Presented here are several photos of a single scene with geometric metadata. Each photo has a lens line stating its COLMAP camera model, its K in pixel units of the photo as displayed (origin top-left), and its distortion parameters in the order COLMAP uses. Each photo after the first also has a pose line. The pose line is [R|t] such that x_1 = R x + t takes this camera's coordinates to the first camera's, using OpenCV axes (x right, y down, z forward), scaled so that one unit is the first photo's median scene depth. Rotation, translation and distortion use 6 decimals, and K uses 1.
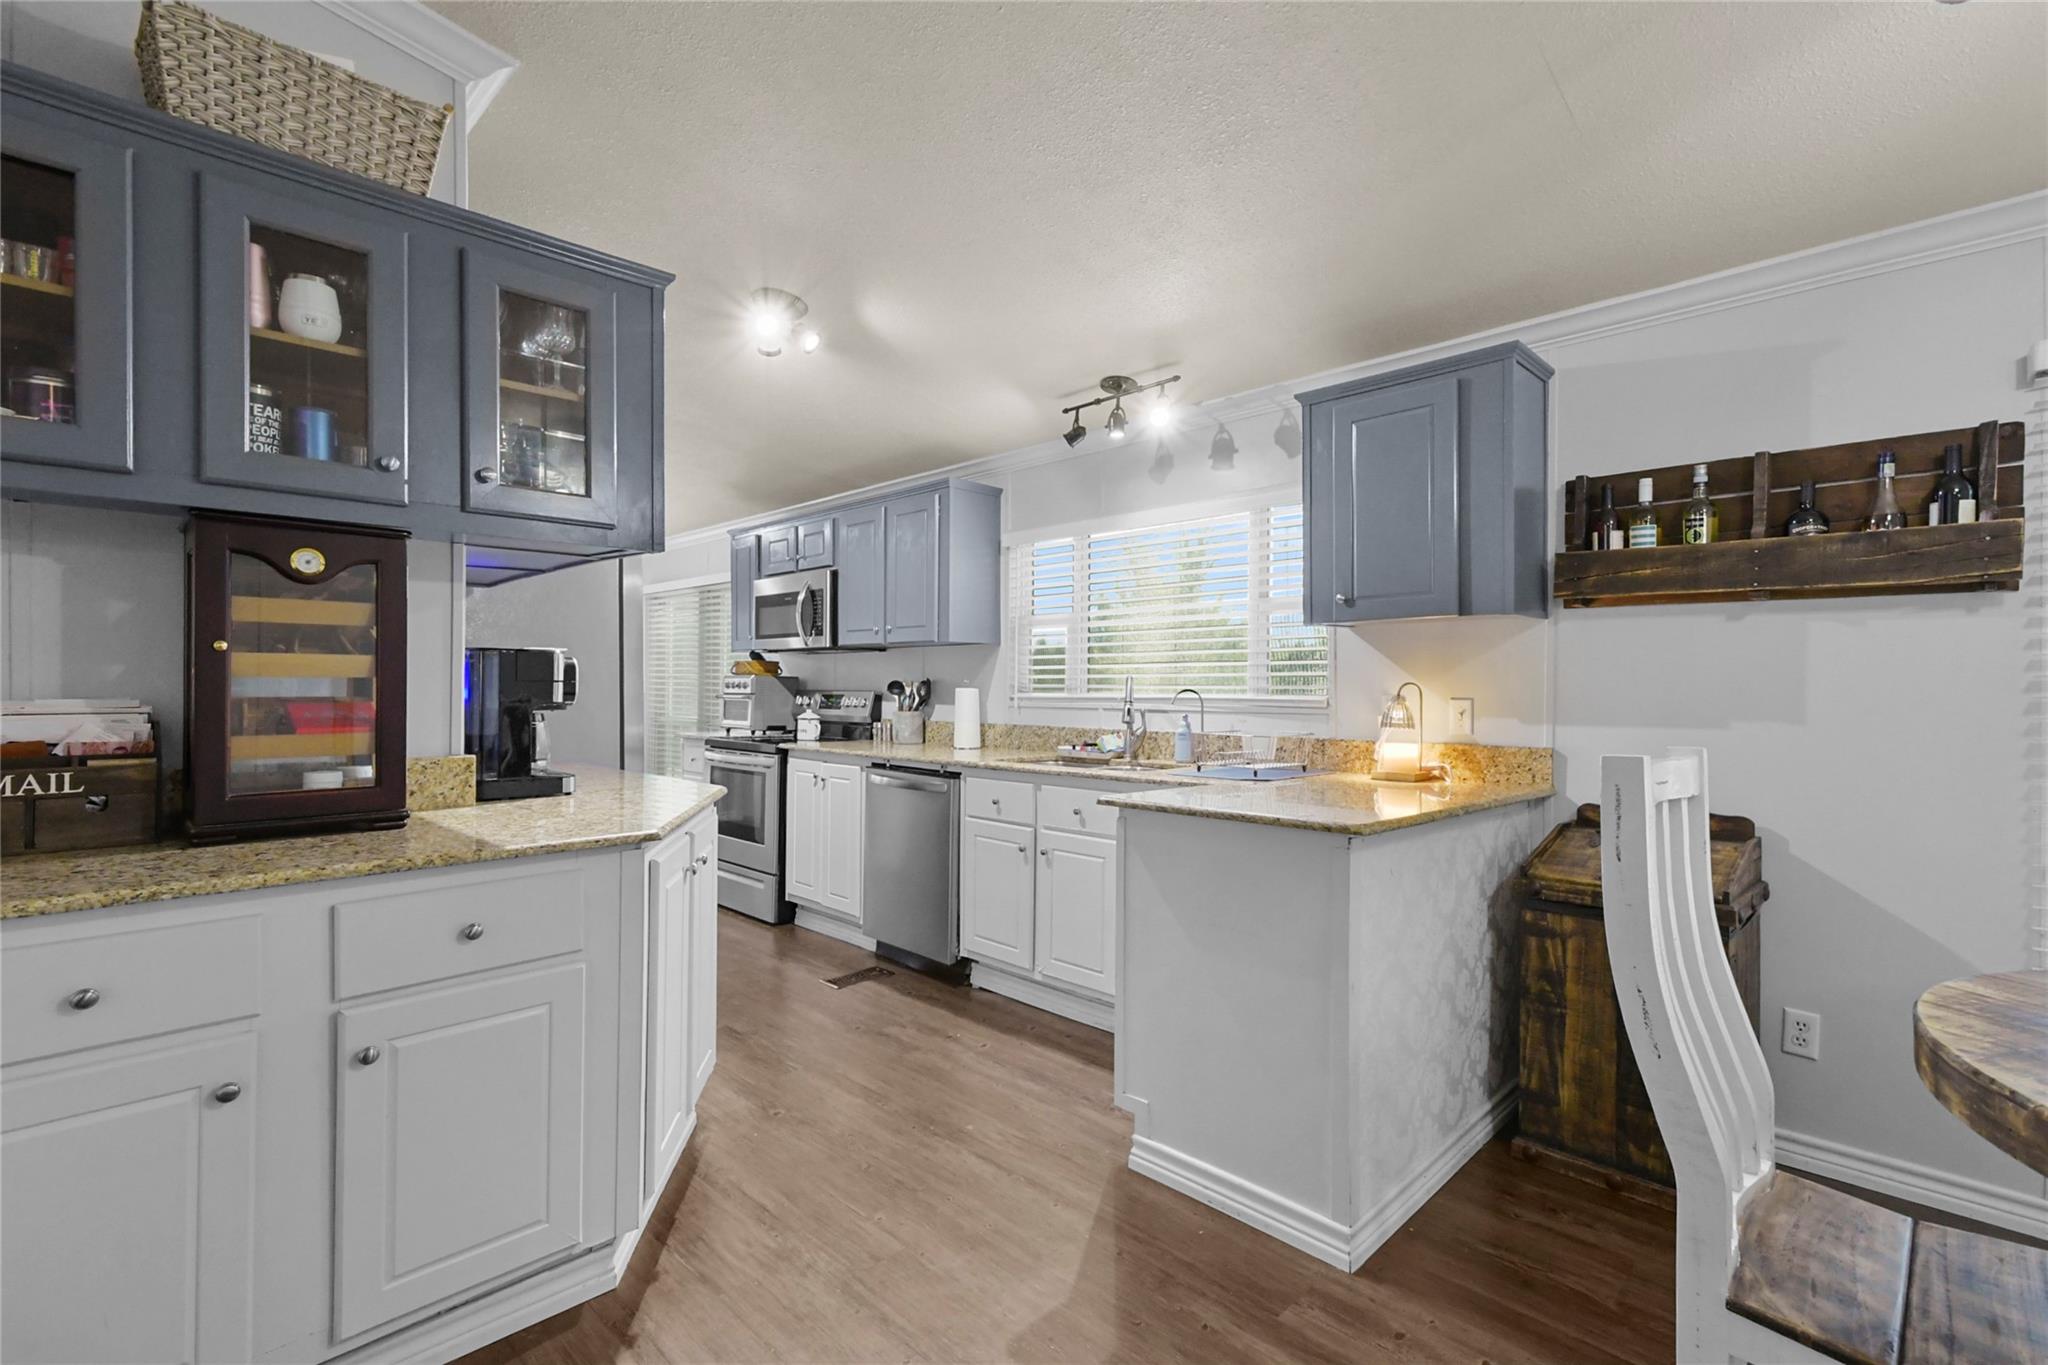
lens RADIAL K [[919.3, 0, 1023.0], [0, 919.3, 689.0], [0, 0, 1]] dist [0.001613, 0.000617]
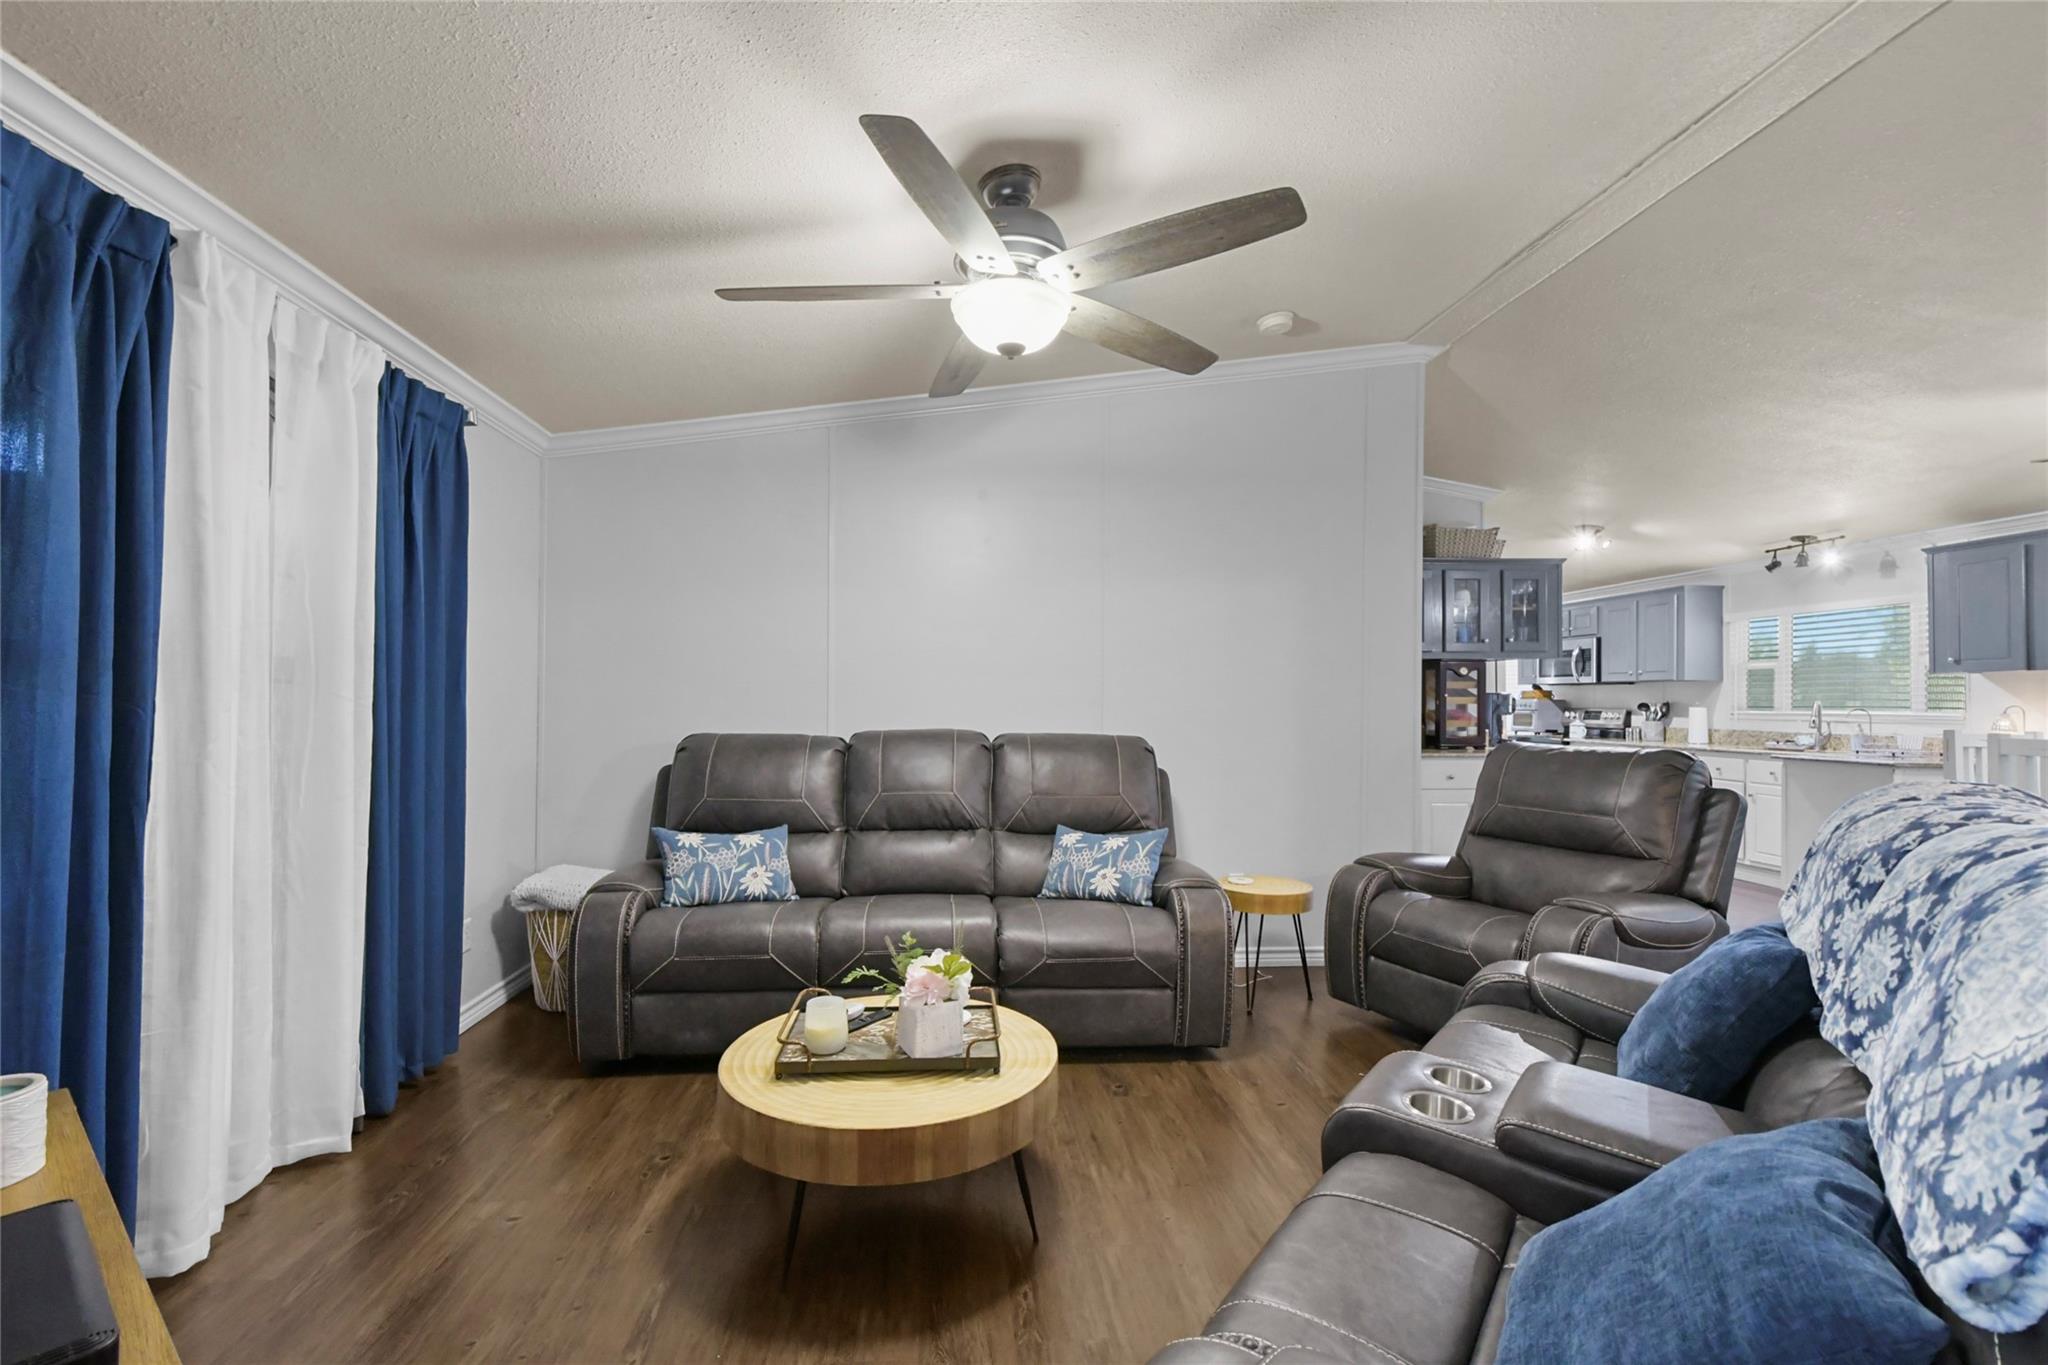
lens RADIAL K [[895.7, 0, 1022.0], [0, 895.7, 695.2], [0, 0, 1]] dist [0.000759, -0.000002]
pose [[0.762281, -0.004249, -0.647232, 0.091138], [-0.003392, 0.999939, -0.010558, -0.002607], [0.647237, 0.010243, 0.762220, -1.659993]]
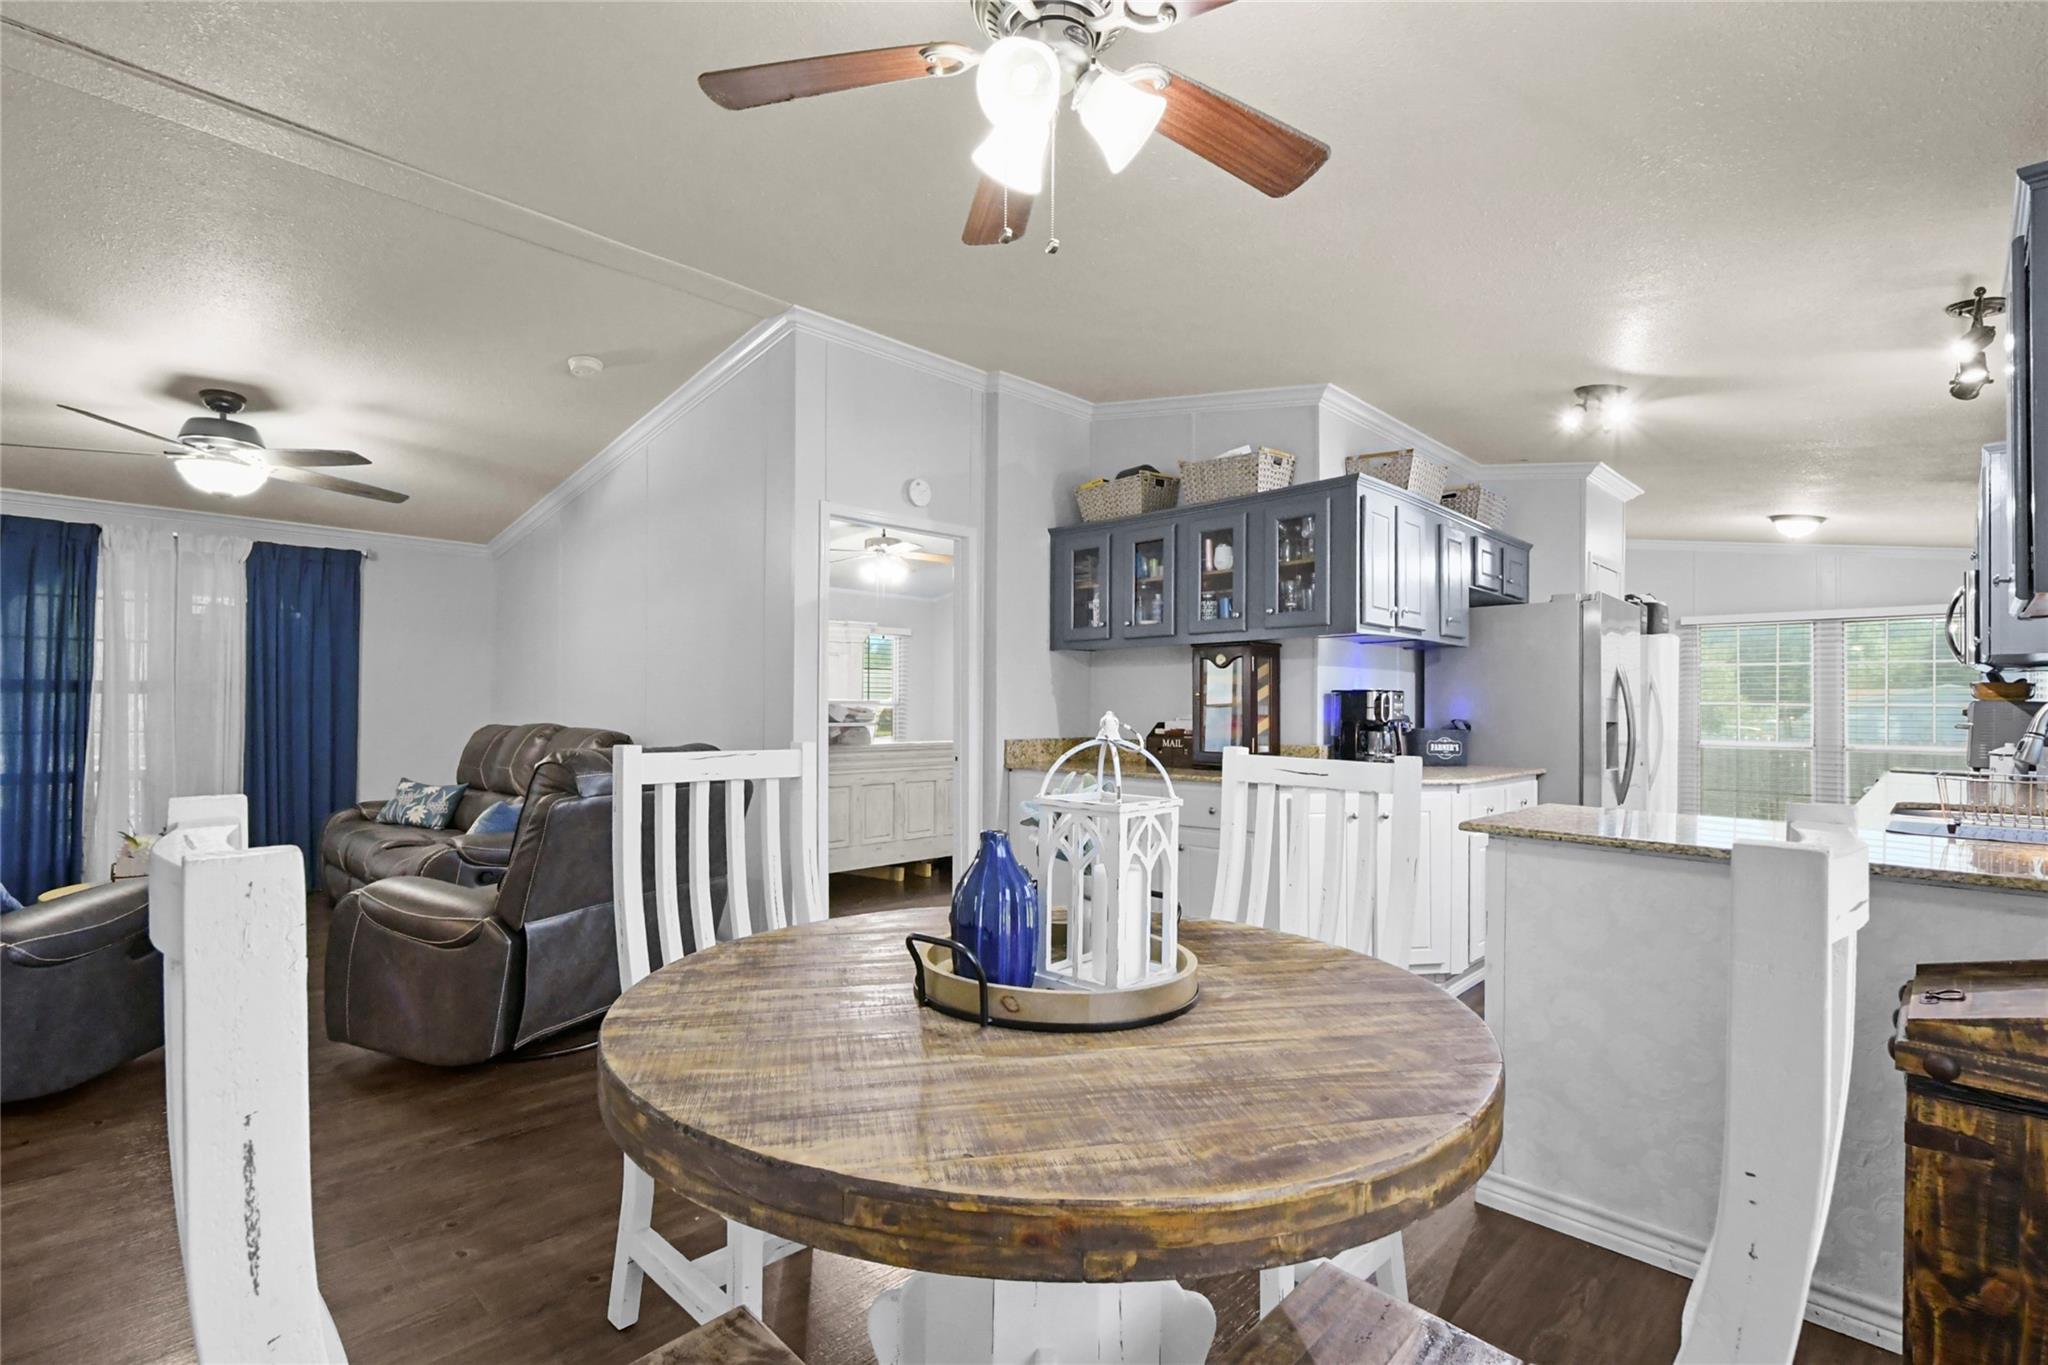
lens RADIAL K [[920.9, 0, 1022.1], [0, 920.9, 689.6], [0, 0, 1]] dist [0.000465, -0.000517]
pose [[0.005861, -0.022644, -0.999726, 1.058126], [-0.010280, 0.999689, -0.022704, 0.003064], [0.999930, 0.010411, 0.005626, 0.277922]]
